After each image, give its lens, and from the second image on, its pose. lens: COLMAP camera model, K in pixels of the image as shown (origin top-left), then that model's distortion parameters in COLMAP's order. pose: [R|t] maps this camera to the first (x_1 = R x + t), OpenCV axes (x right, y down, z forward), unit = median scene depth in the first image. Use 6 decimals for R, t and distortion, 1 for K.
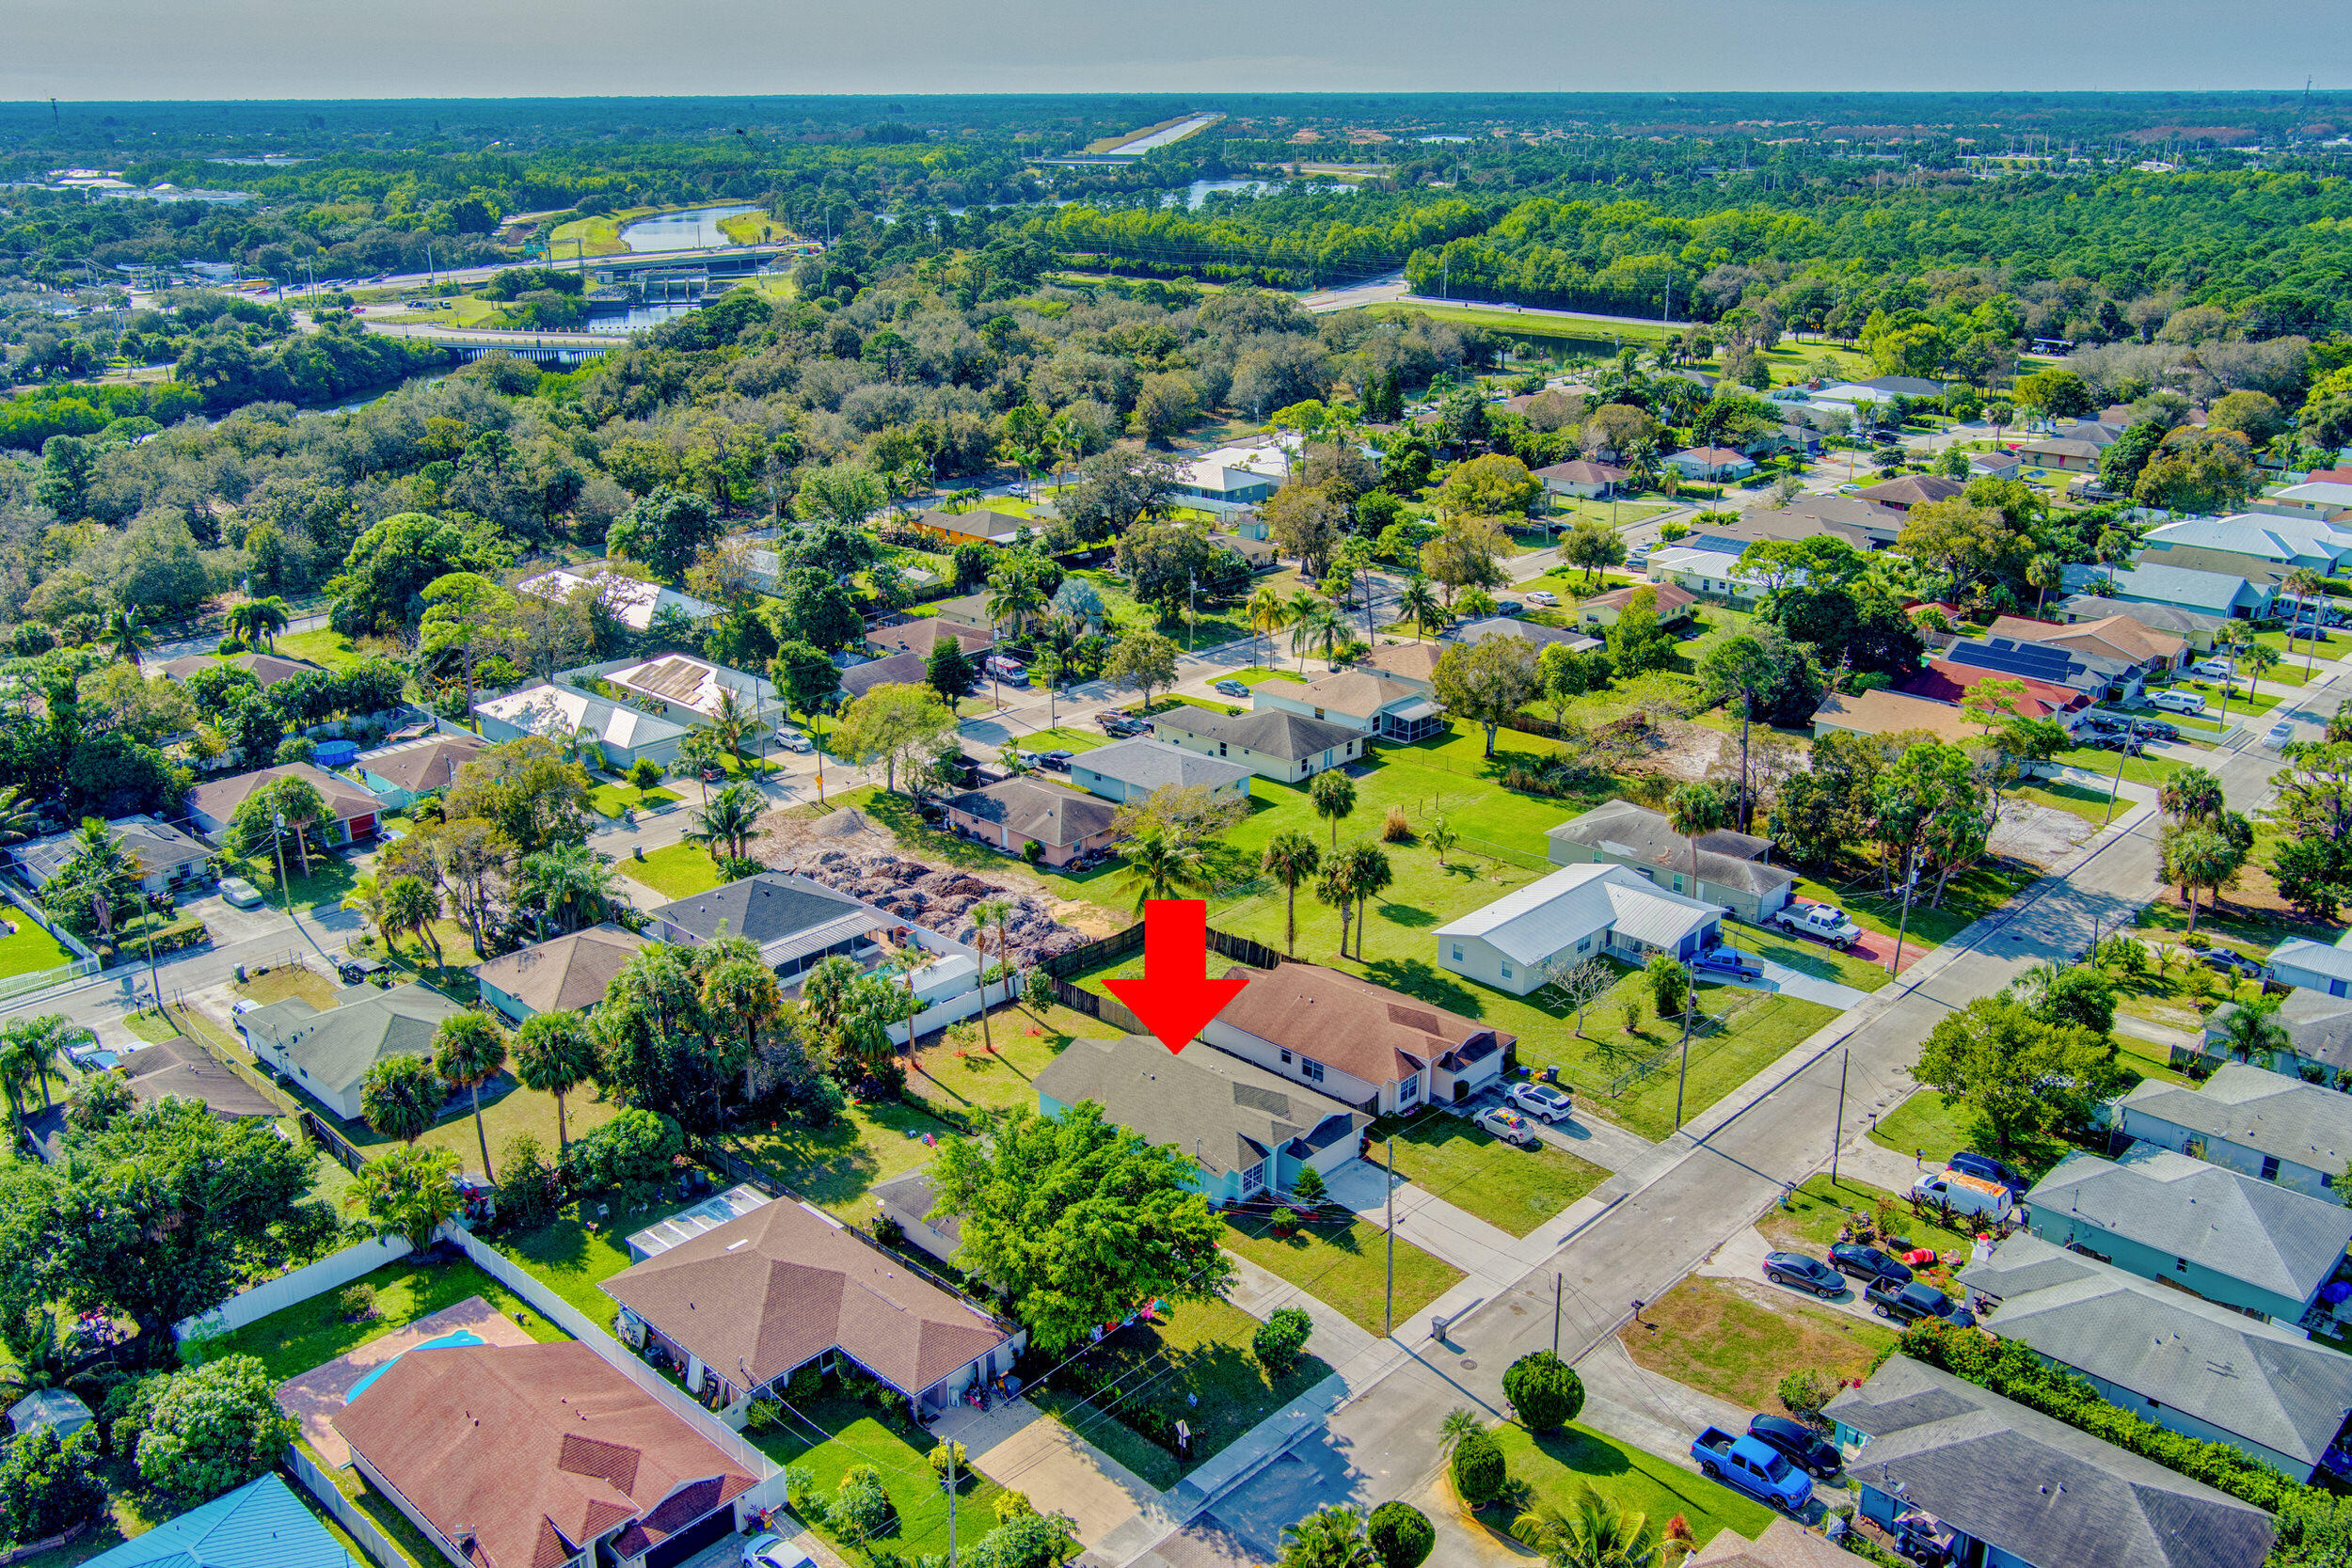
lens RADIAL K [[1980.0, 0, 1176.0], [0, 1980.0, 784.0], [0, 0, 1]] dist [-0.006021, 0.000407]
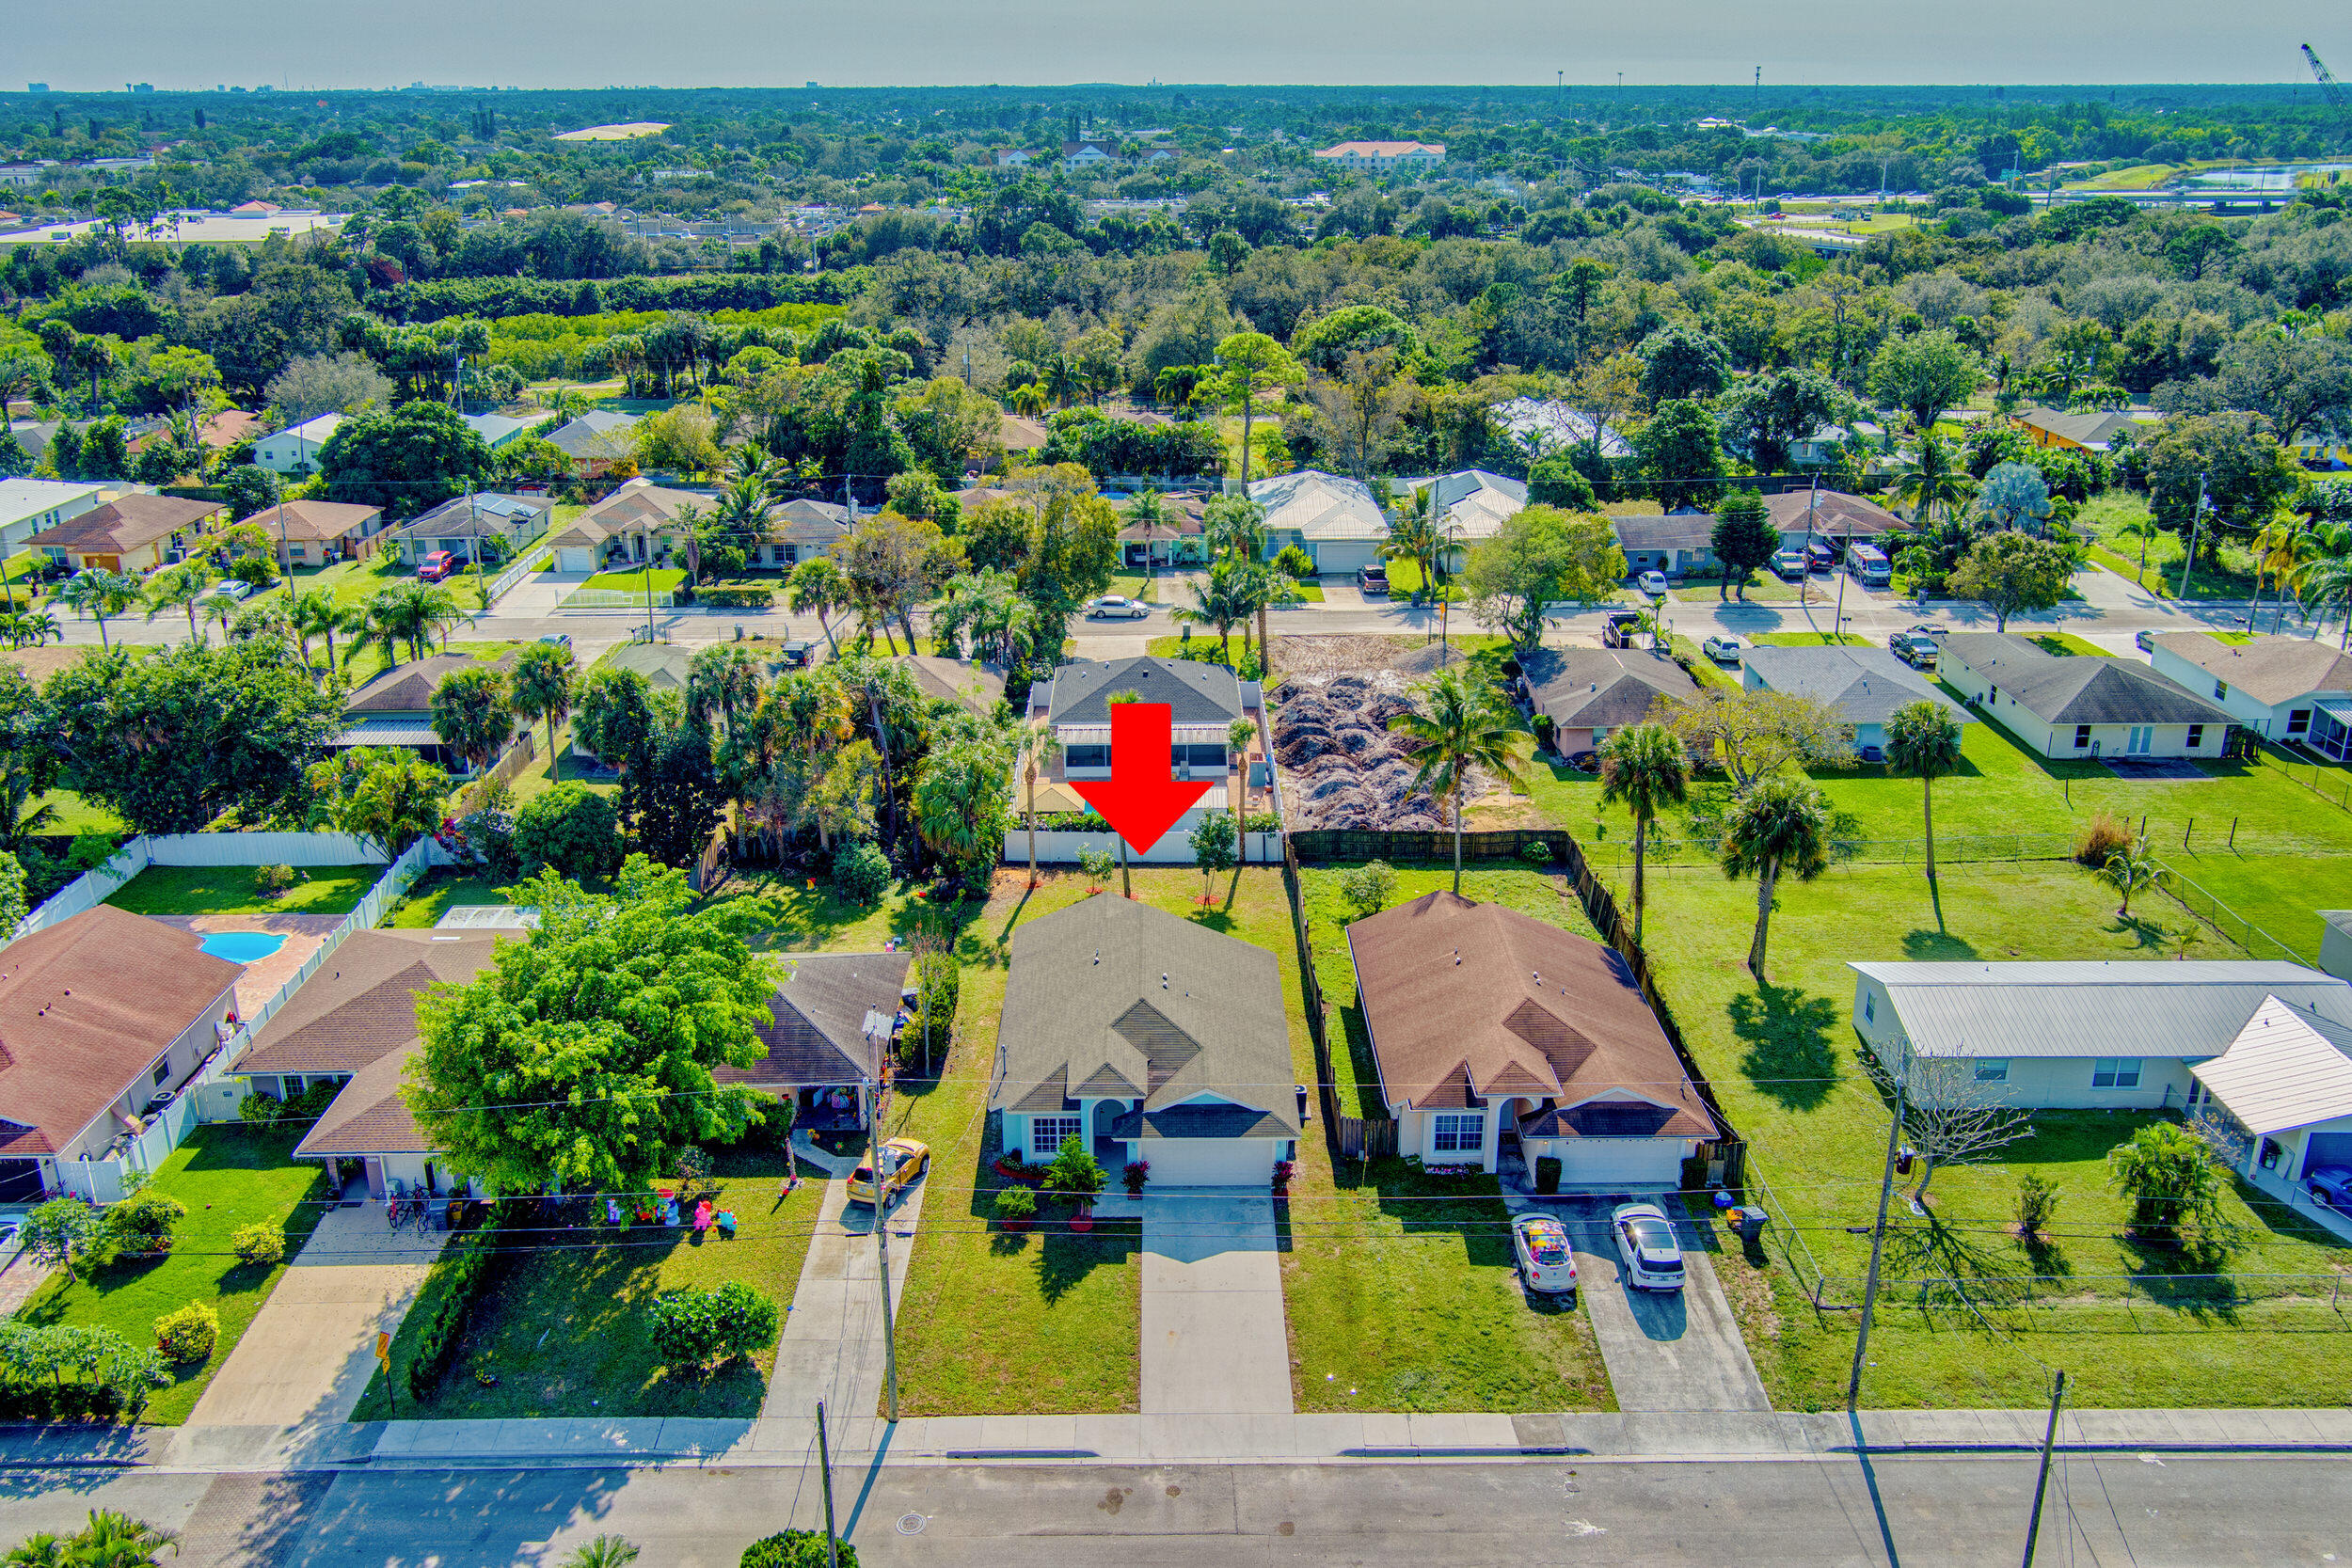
lens RADIAL K [[1928.9, 0, 1176.0], [0, 1928.9, 784.0], [0, 0, 1]] dist [-0.009489, 0.013892]
pose [[0.697686, 0.249403, -0.671589, 0.217918], [-0.240933, 0.964526, 0.107892, 0.006525], [0.674674, 0.086533, 0.733026, 0.268945]]
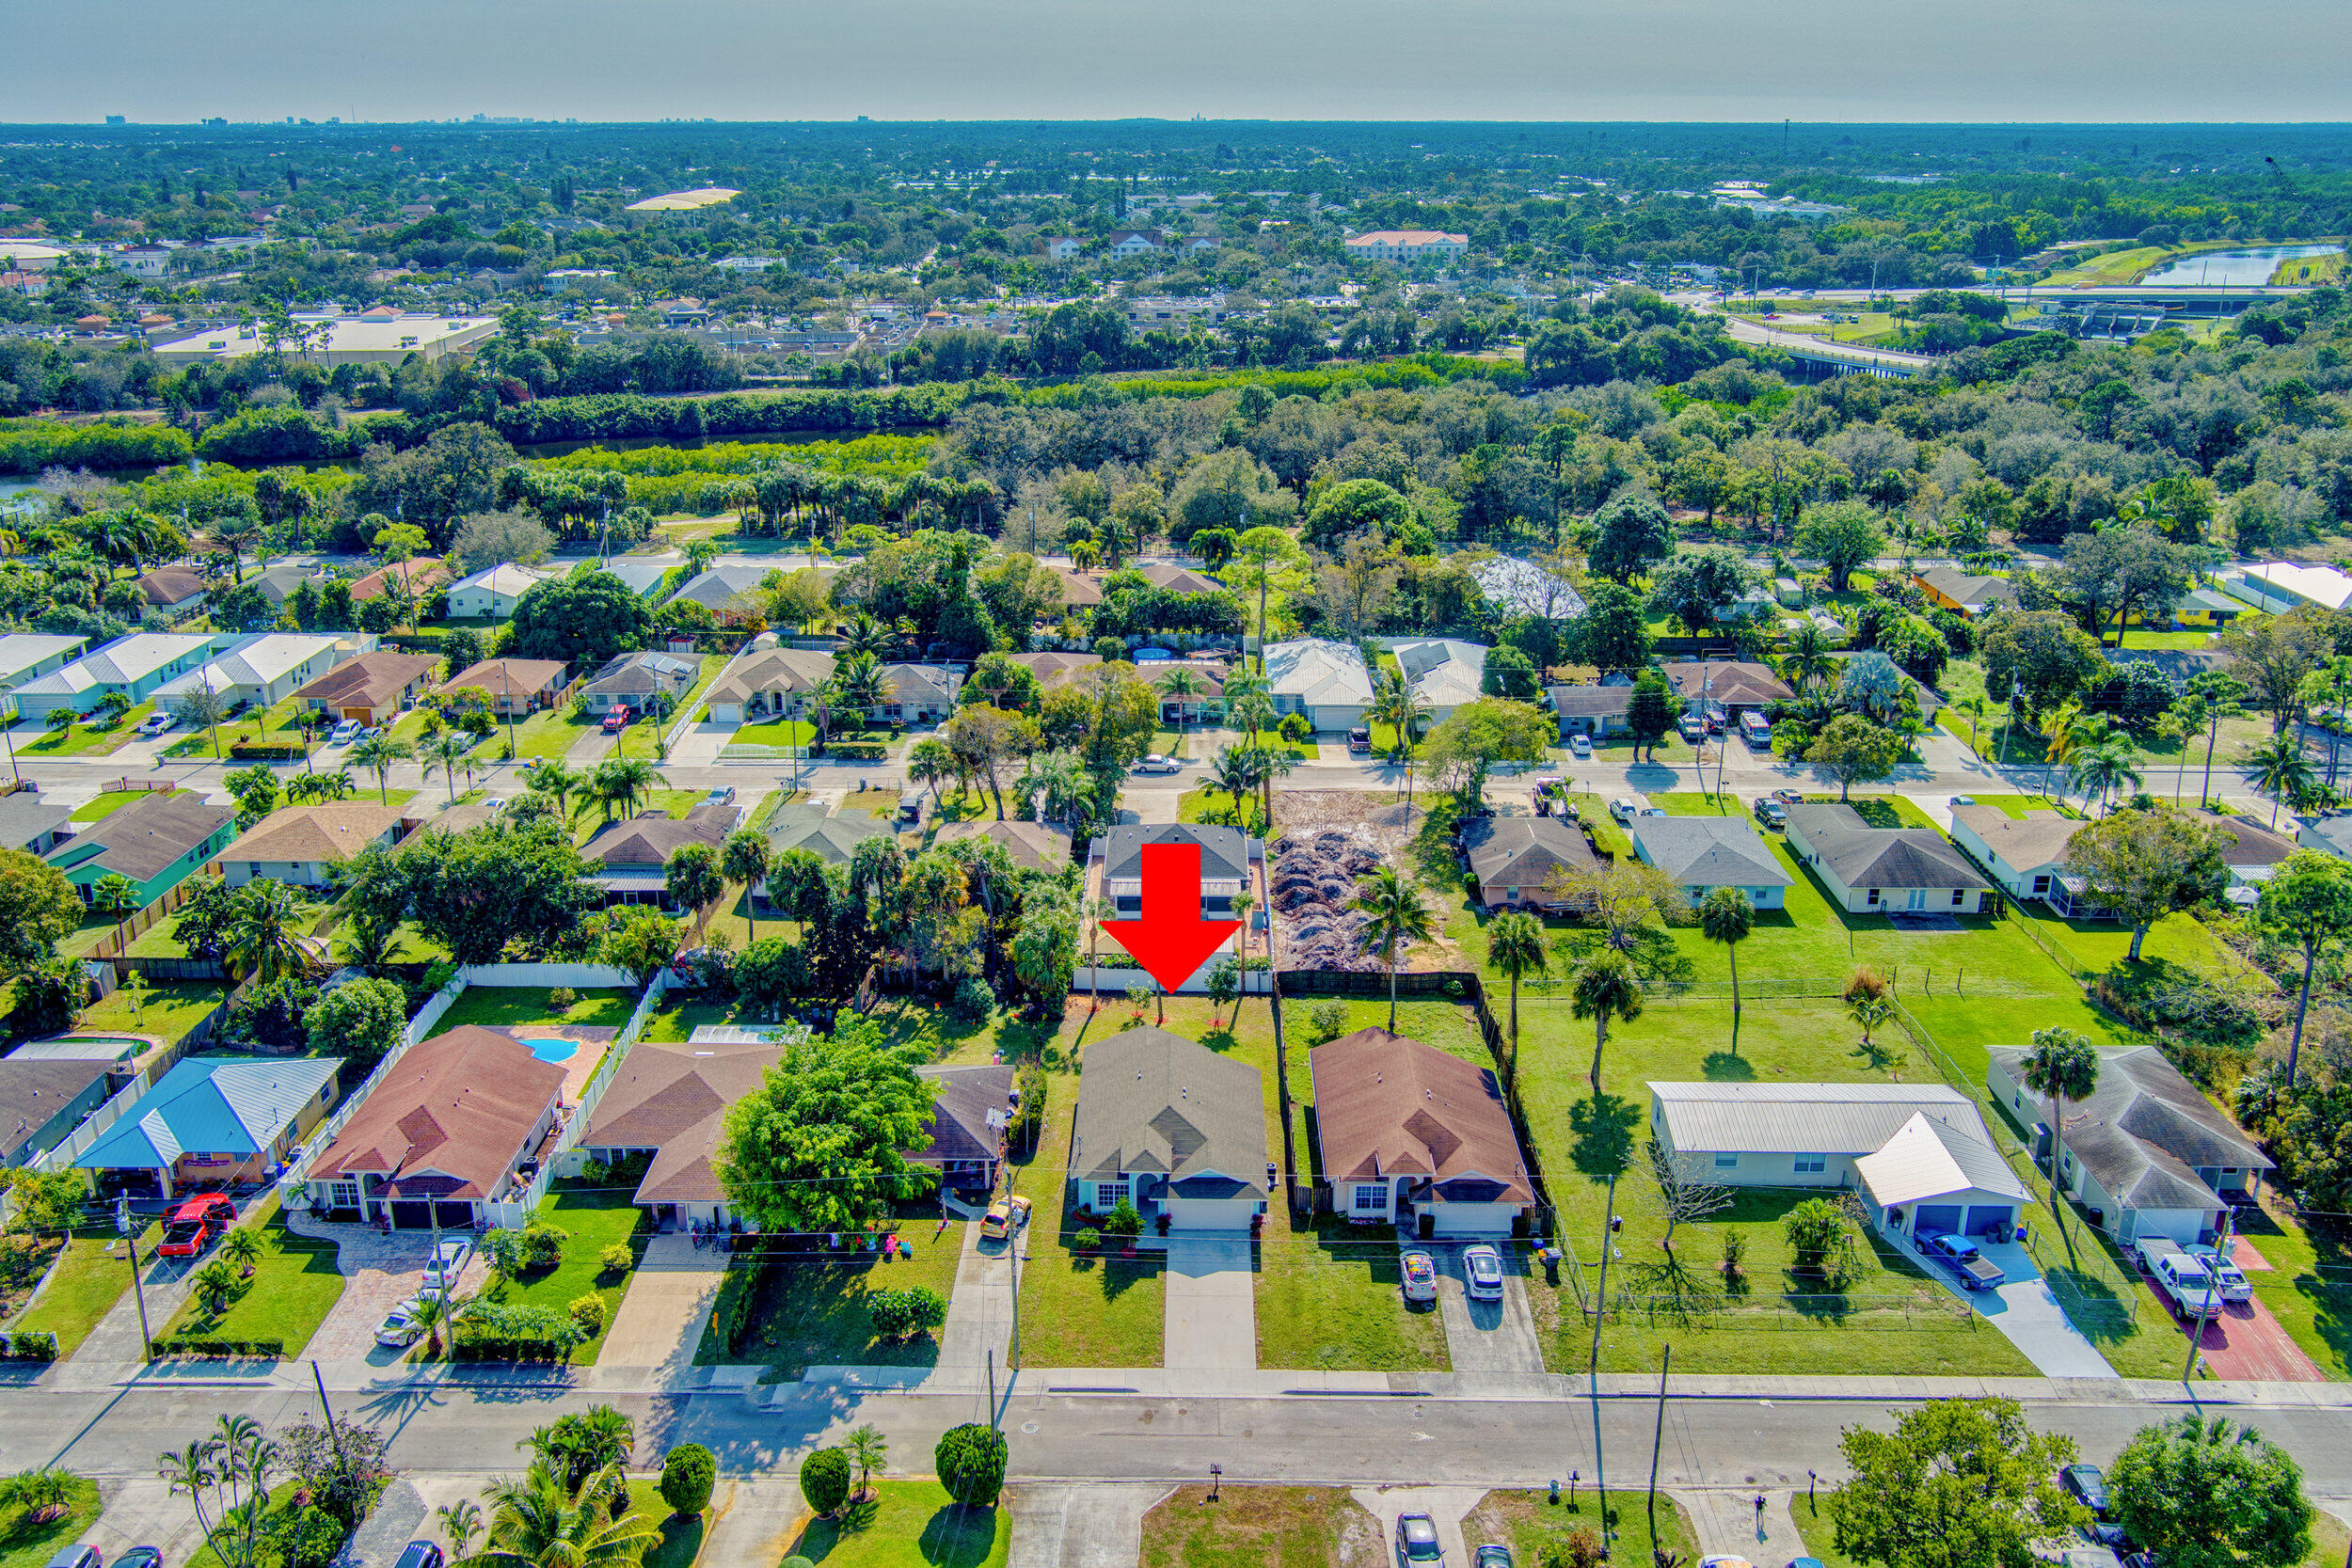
lens RADIAL K [[1910.4, 0, 1176.0], [0, 1910.4, 784.0], [0, 0, 1]] dist [-0.008169, 0.006729]
pose [[0.681856, 0.248949, -0.687821, 0.320924], [-0.248822, 0.963169, 0.101945, -0.050769], [0.687867, 0.101634, 0.718686, 0.148961]]
